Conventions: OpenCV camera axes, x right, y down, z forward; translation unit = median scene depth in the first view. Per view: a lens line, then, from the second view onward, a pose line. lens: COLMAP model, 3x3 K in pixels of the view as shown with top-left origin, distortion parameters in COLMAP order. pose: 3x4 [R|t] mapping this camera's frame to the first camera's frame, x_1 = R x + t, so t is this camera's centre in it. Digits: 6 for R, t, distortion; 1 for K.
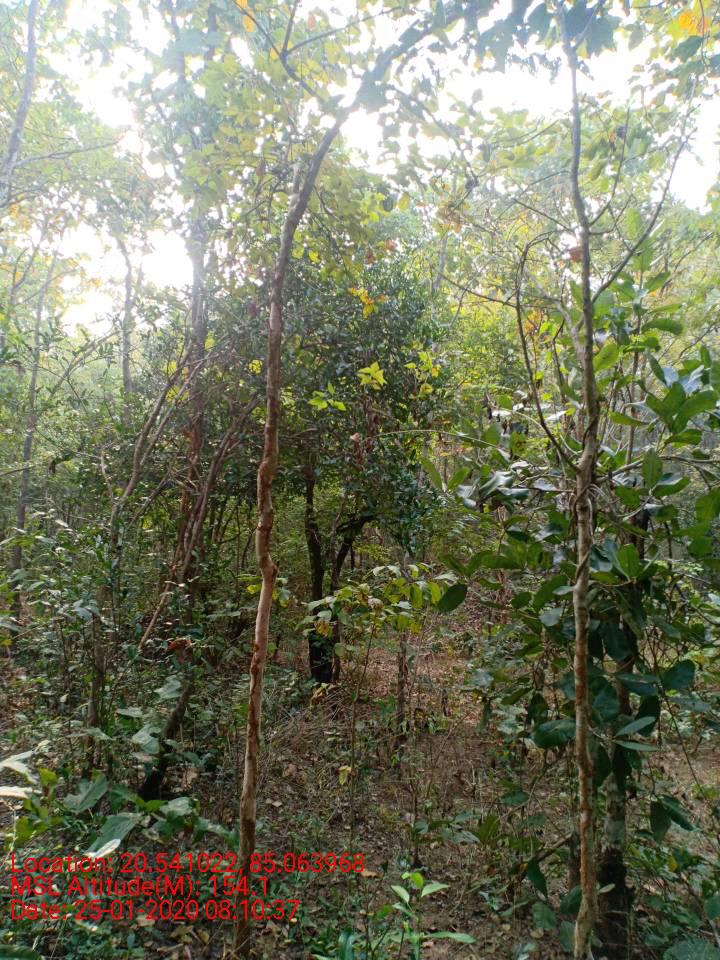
lens RADIAL K [[700.2, 0, 355.1], [0, 700.2, 483.8], [0, 0, 1]] dist [0.128831, -0.189545]
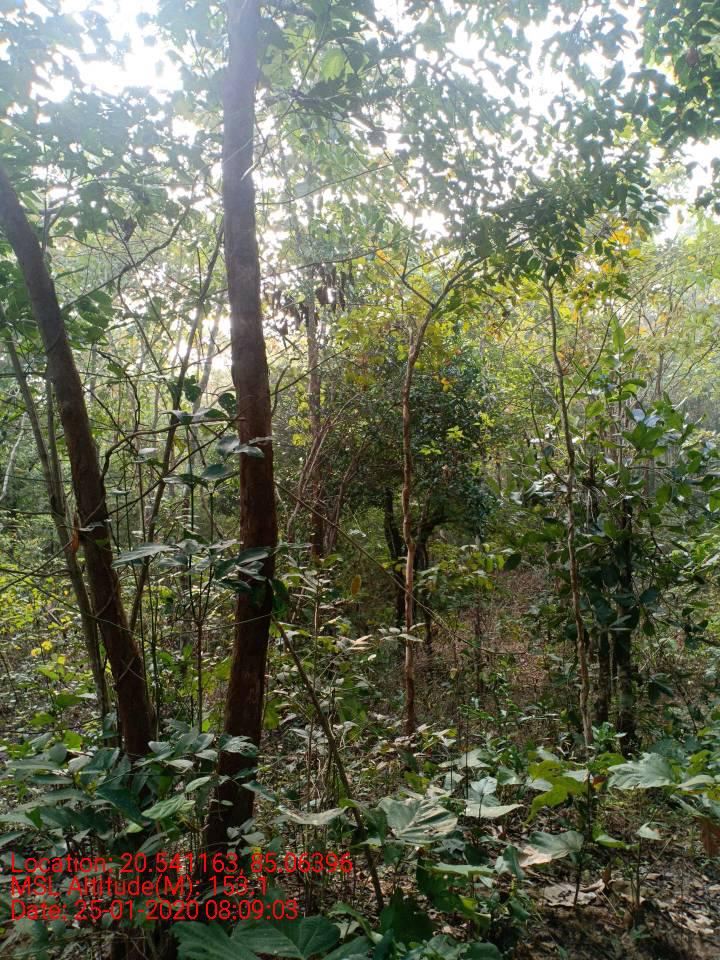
lens RADIAL K [[700.2, 0, 355.1], [0, 700.2, 483.8], [0, 0, 1]] dist [0.128831, -0.189545]
pose [[0.994987, -0.070040, -0.071384, -0.087966], [0.069117, 0.997491, -0.015324, -0.016378], [0.072278, 0.010313, 0.997331, -0.612638]]
